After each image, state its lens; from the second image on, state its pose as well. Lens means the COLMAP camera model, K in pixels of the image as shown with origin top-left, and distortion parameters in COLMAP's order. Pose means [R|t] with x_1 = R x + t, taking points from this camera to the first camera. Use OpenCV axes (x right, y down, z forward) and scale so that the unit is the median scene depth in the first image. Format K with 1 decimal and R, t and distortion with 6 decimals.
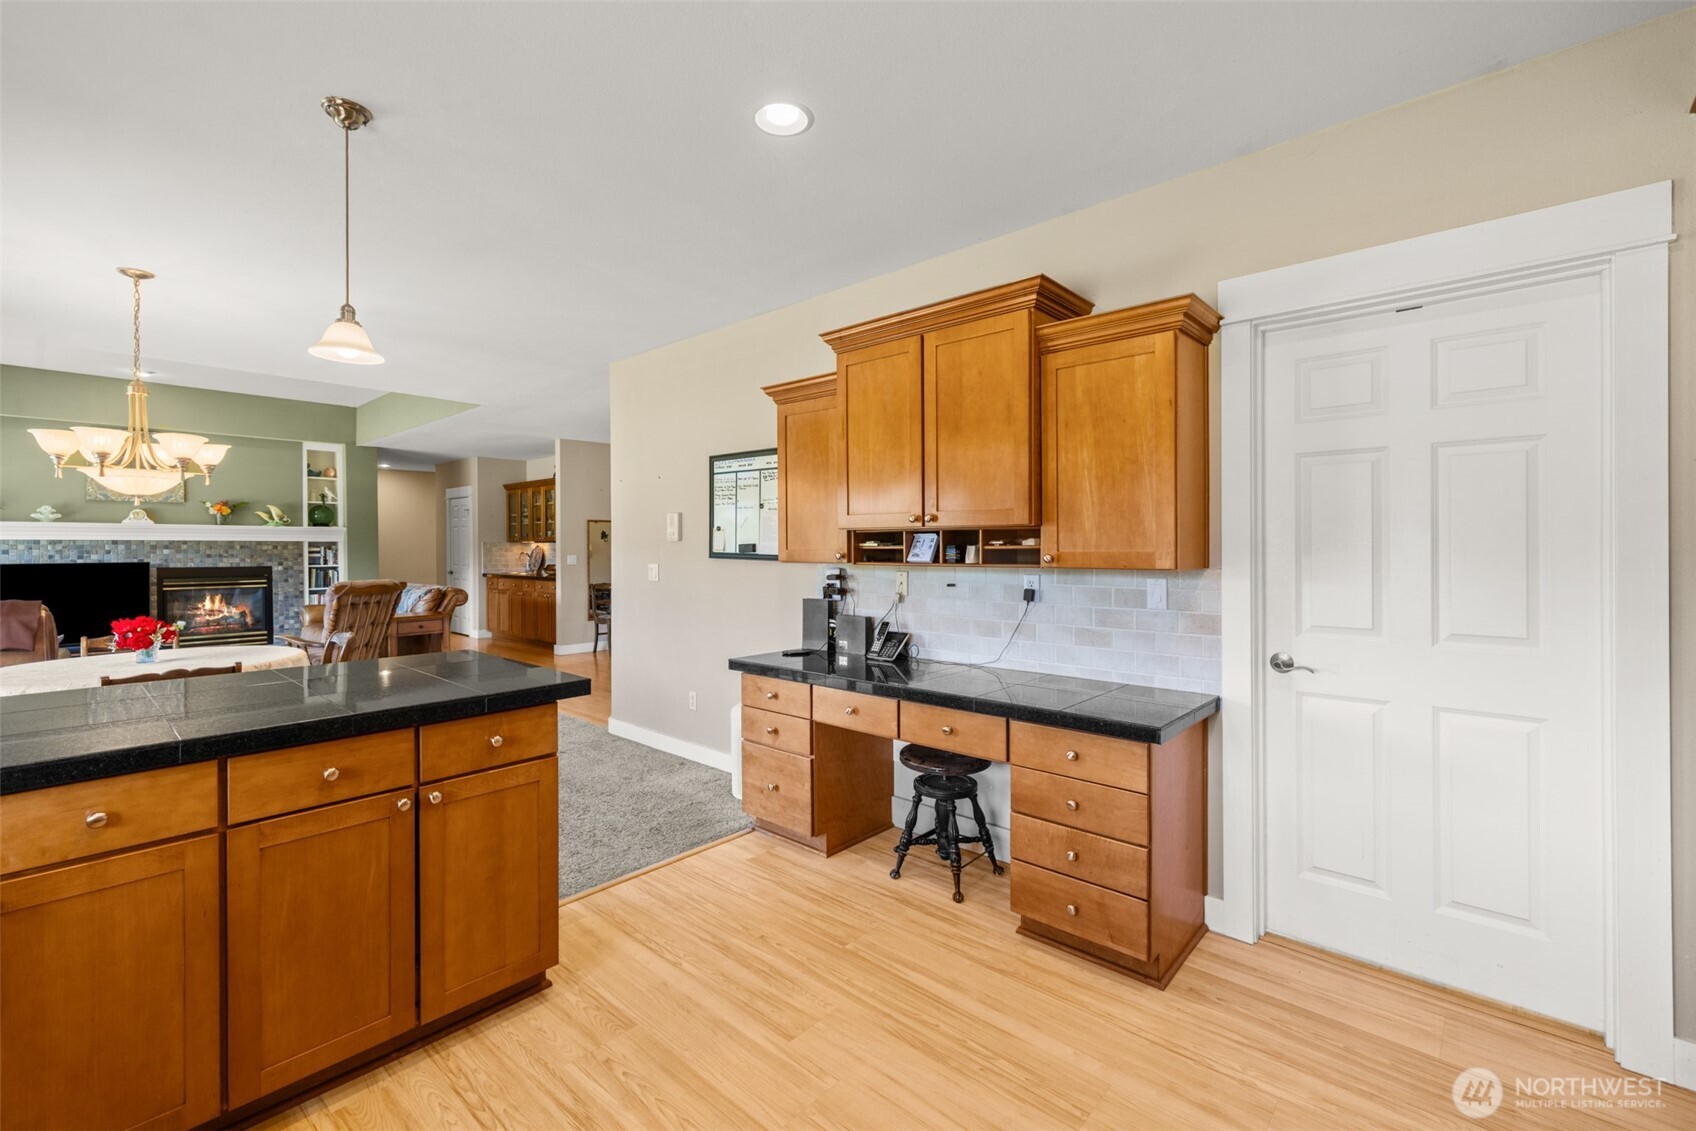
lens RADIAL K [[718.3, 0, 836.9], [0, 718.3, 549.0], [0, 0, 1]] dist [0.002387, -0.000302]
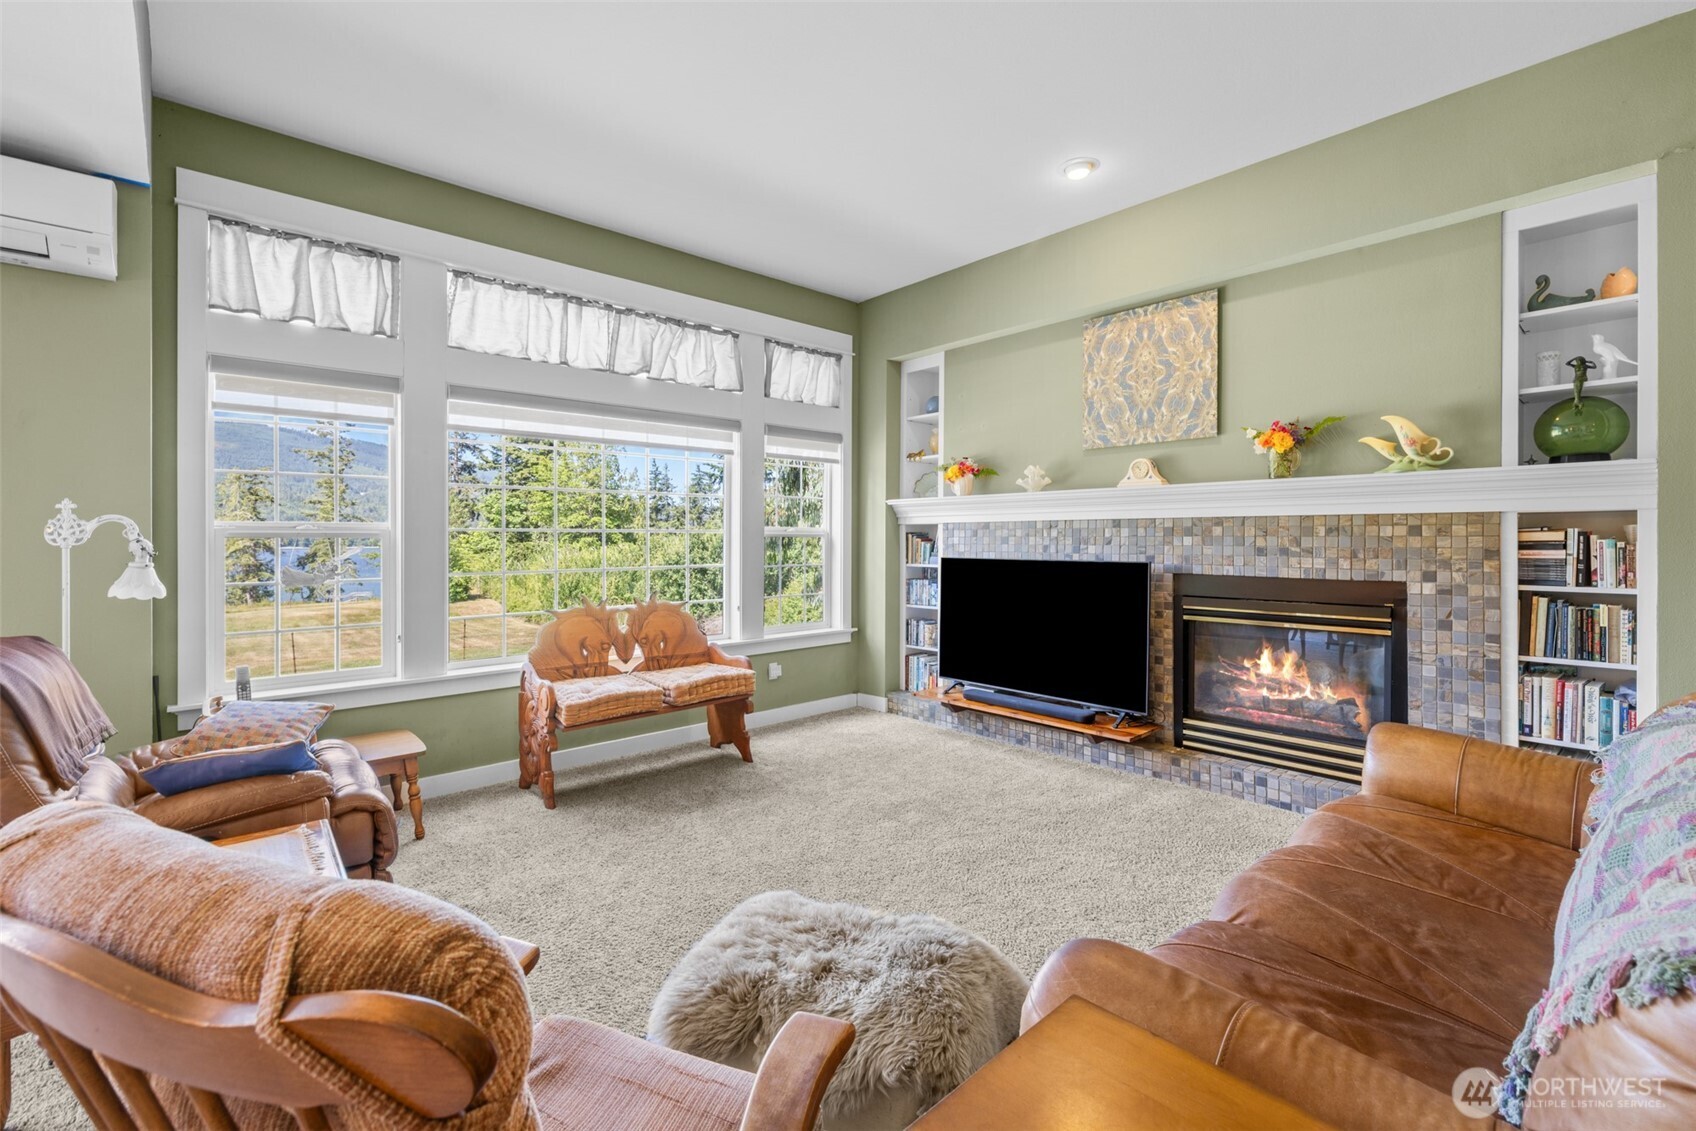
lens RADIAL K [[718.3, 0, 838.8], [0, 718.3, 541.6], [0, 0, 1]] dist [0.002387, -0.000302]
pose [[-0.098460, 0.006062, -0.995123, -1.178347], [-0.000287, 0.999981, 0.006120, 0.003423], [0.995141, 0.000888, -0.098457, 2.242096]]
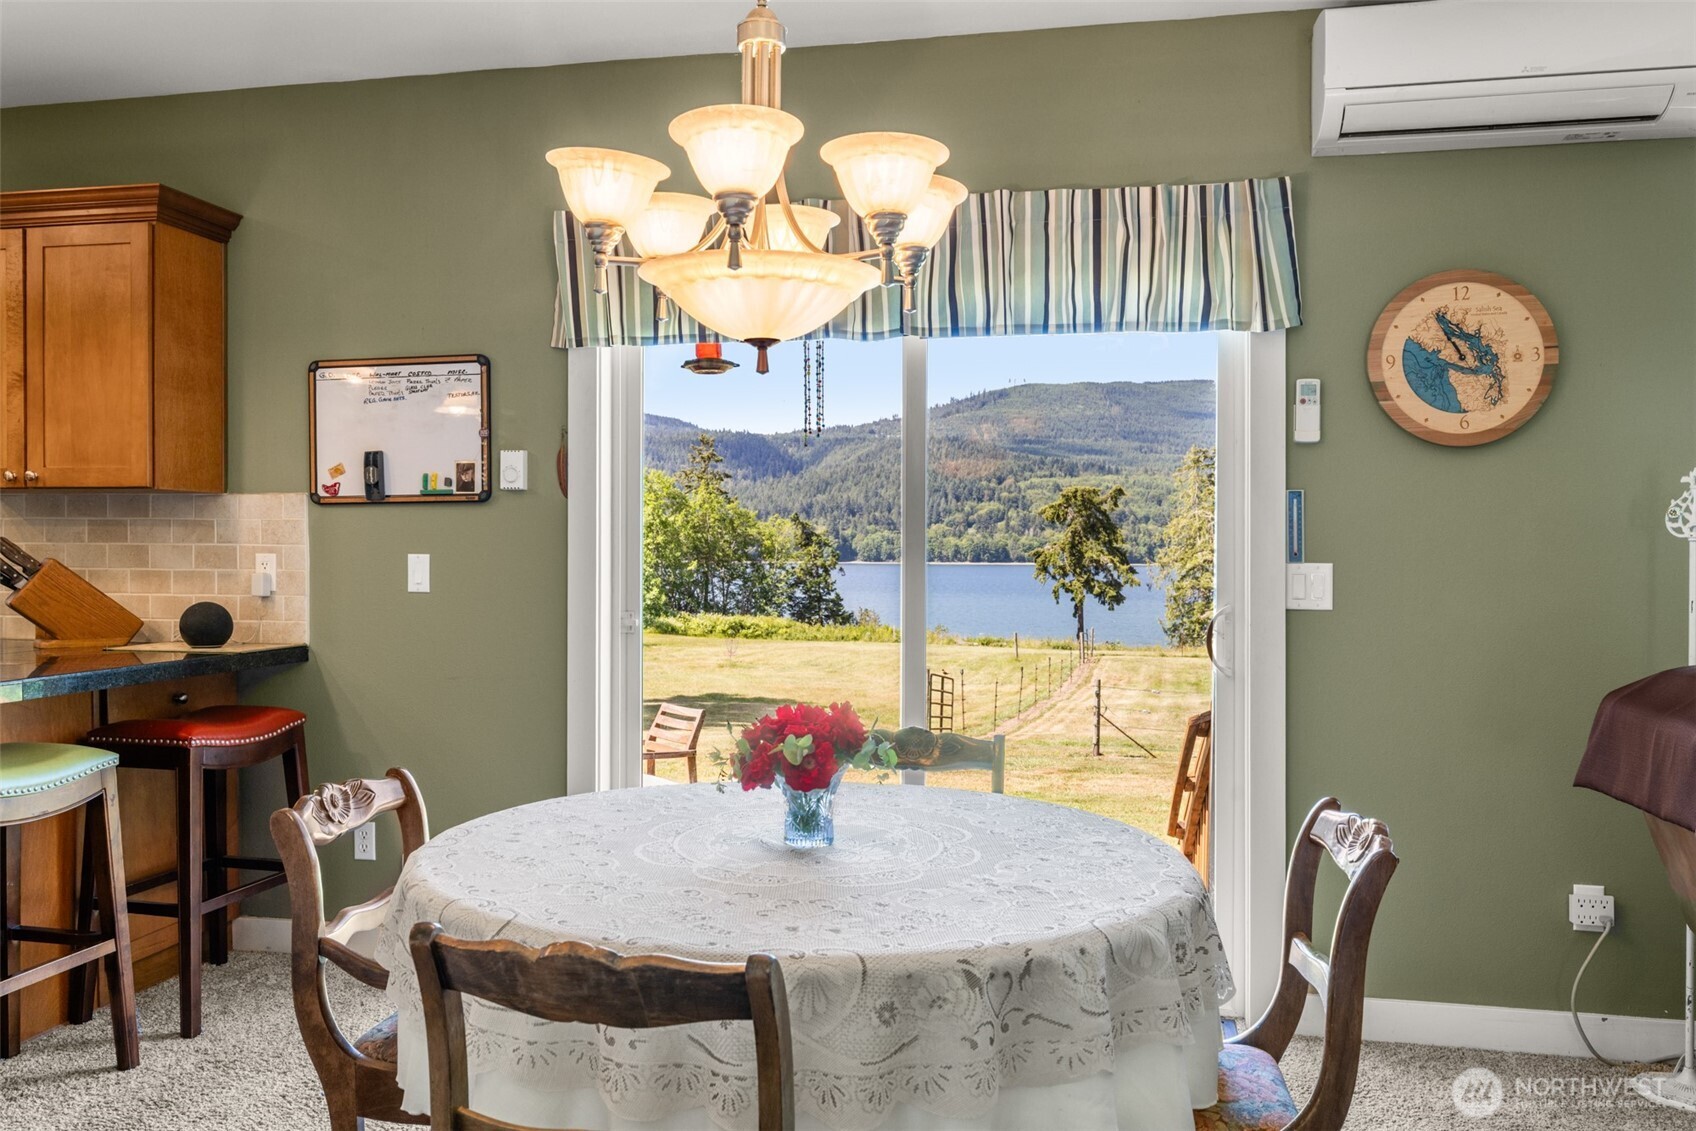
lens RADIAL K [[1328.8, 0, 837.4], [0, 1328.8, 574.8], [0, 0, 1]] dist [-0.015256, 0.029895]
pose [[-0.865421, 0.004547, -0.501024, -0.804099], [-0.007707, 0.999720, 0.022387, 0.025829], [0.500985, 0.023235, -0.865144, 1.838580]]
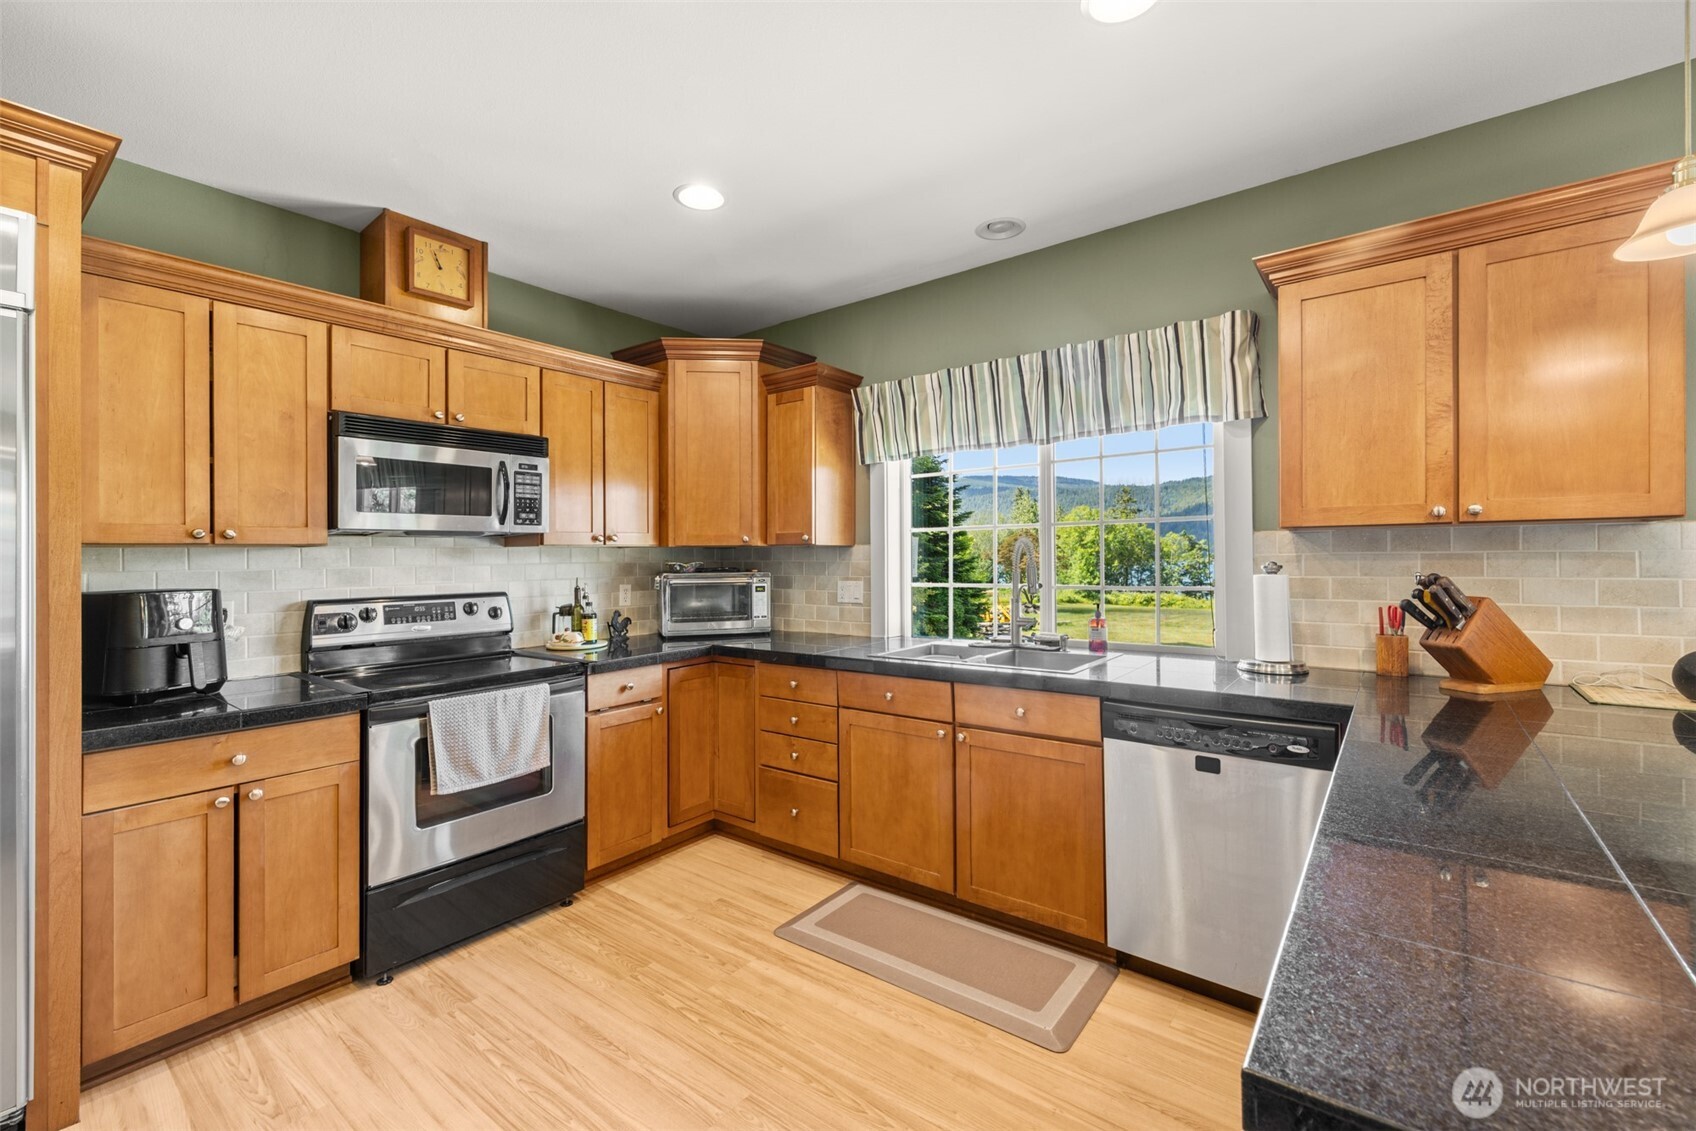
lens RADIAL K [[718.3, 0, 840.2], [0, 718.3, 551.8], [0, 0, 1]] dist [0.002387, -0.000302]
pose [[-0.997456, 0.014806, -0.069729, -0.138193], [0.015137, 0.999876, -0.004233, -0.004025], [0.069658, -0.005277, -0.997557, 0.923065]]
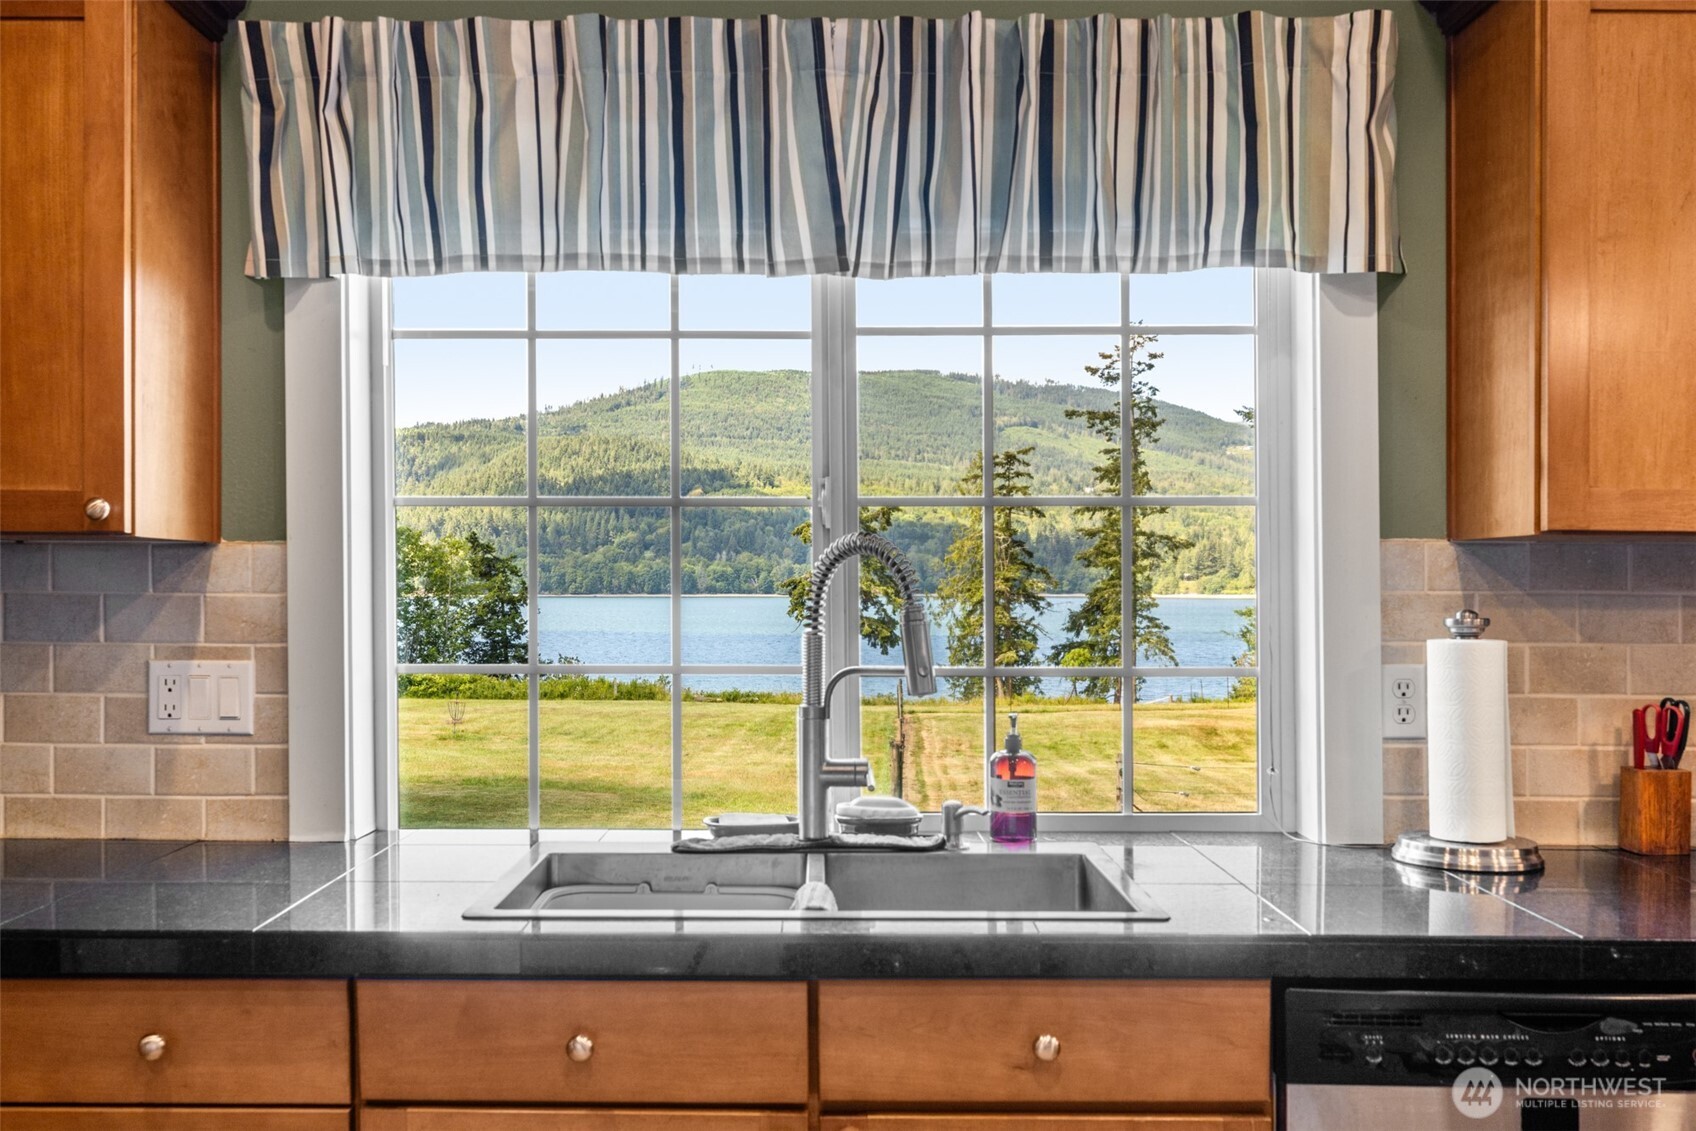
lens RADIAL K [[1674.1, 0, 806.9], [0, 1674.1, 586.9], [0, 0, 1]] dist [0.000975, 0.000000]
pose [[-0.751699, 0.001547, -0.659505, 0.099131], [-0.004635, 0.999960, 0.007628, -0.004716], [0.659490, 0.008790, -0.751662, 0.542664]]
